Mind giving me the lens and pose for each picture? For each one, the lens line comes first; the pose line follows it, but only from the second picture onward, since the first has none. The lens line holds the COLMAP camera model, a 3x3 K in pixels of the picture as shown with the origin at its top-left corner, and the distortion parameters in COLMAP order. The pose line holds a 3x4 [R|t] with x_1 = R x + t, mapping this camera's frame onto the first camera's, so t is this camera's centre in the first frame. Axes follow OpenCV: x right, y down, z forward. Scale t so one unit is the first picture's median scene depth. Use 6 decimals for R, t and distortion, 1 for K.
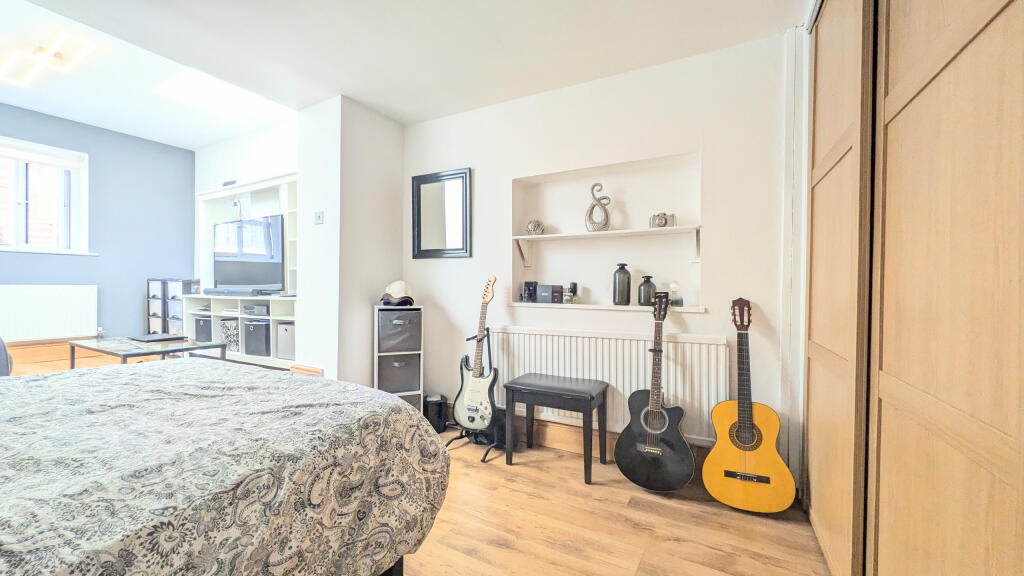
lens RADIAL K [[400.3, 0, 510.4], [0, 400.3, 284.0], [0, 0, 1]] dist [-0.001329, 0.000272]
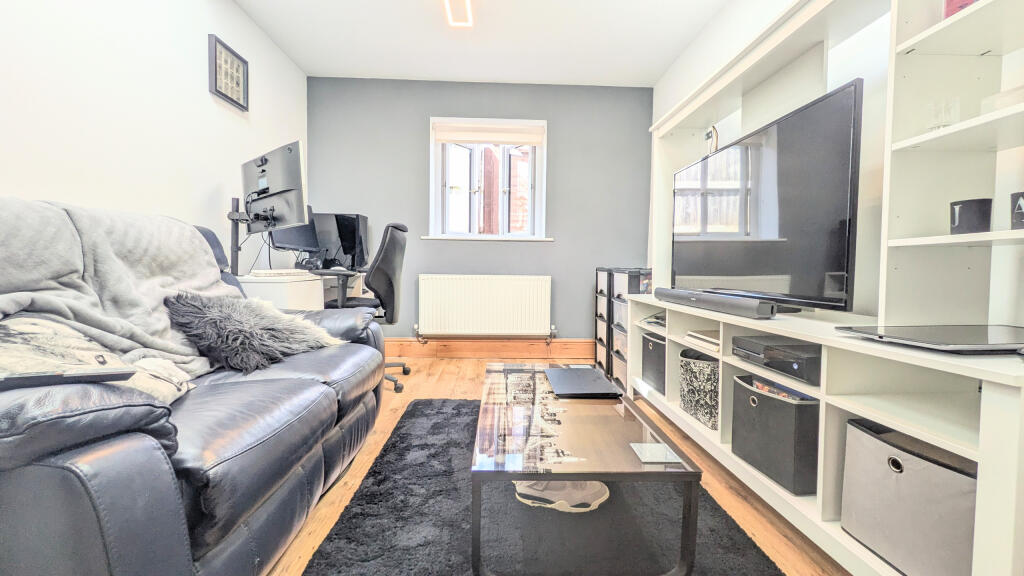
lens RADIAL K [[400.3, 0, 507.0], [0, 400.3, 280.8], [0, 0, 1]] dist [-0.001329, 0.000272]
pose [[0.516547, 0.031870, -0.855666, -0.415746], [-0.013570, 0.999486, 0.029035, -0.010579], [0.856151, -0.003386, 0.516714, 0.561119]]
